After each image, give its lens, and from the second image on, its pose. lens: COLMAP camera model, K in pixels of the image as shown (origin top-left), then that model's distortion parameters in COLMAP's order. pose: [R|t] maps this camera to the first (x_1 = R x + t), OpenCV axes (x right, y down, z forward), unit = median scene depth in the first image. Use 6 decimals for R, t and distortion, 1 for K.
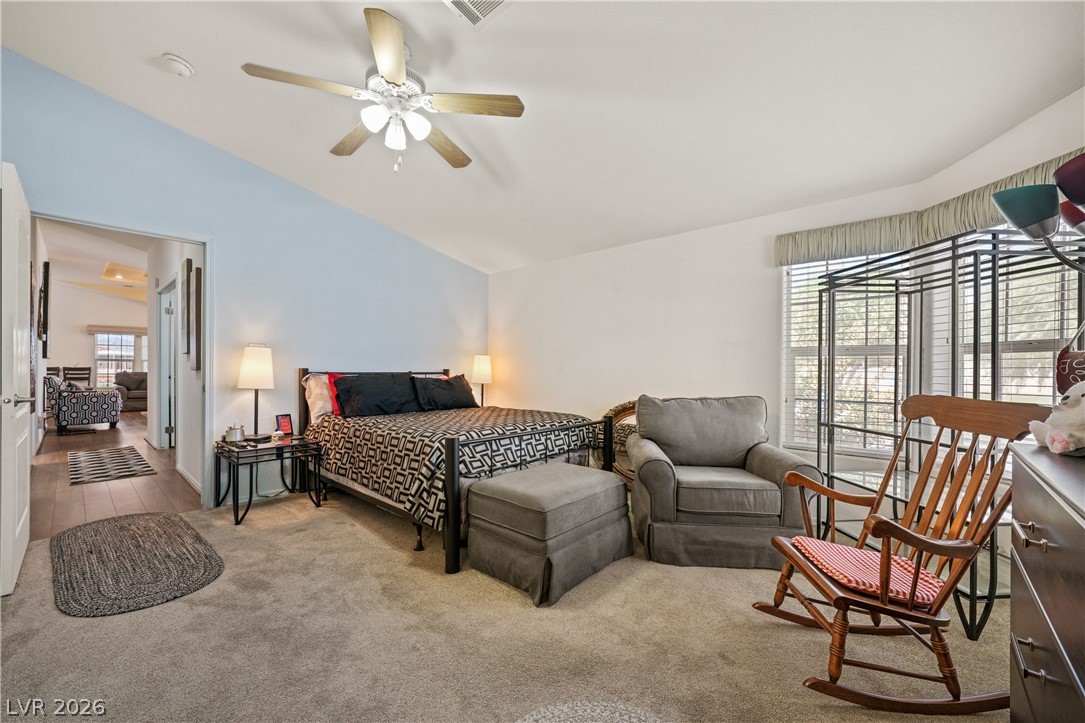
lens RADIAL K [[424.4, 0, 547.8], [0, 424.4, 369.4], [0, 0, 1]] dist [-0.021980, 0.006716]
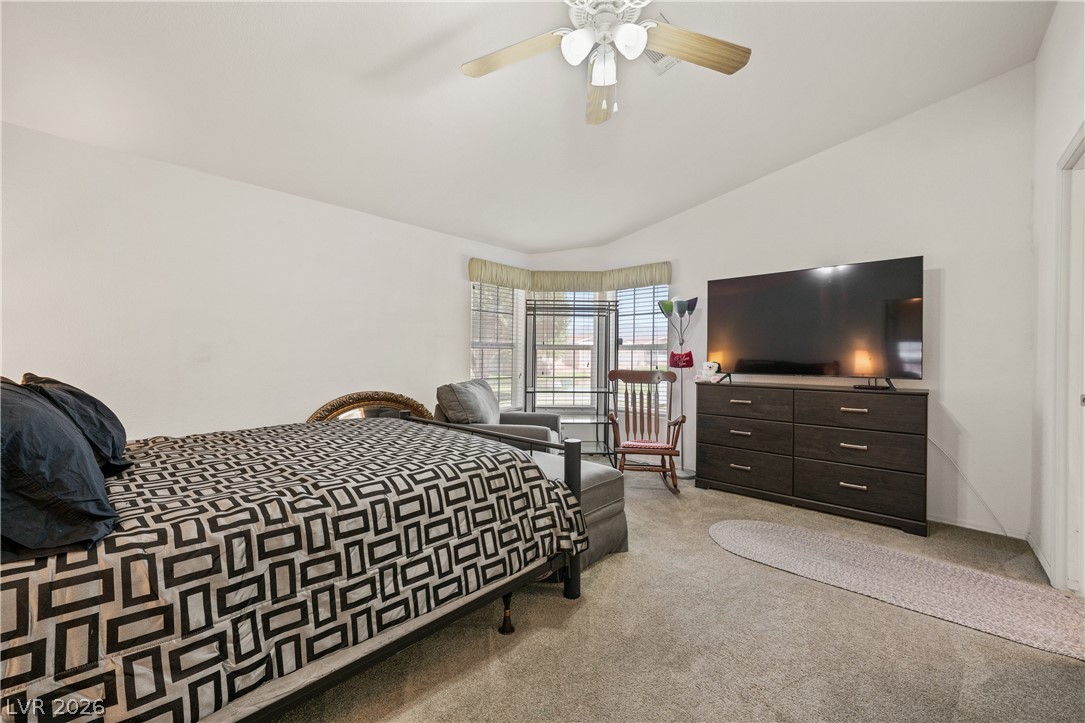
lens RADIAL K [[424.5, 0, 539.4], [0, 424.5, 360.2], [0, 0, 1]] dist [-0.023344, 0.007426]
pose [[0.021855, -0.009622, 0.999715, -1.065637], [0.002814, 0.999950, 0.009562, -0.009654], [-0.999757, 0.002605, 0.021881, 1.027942]]
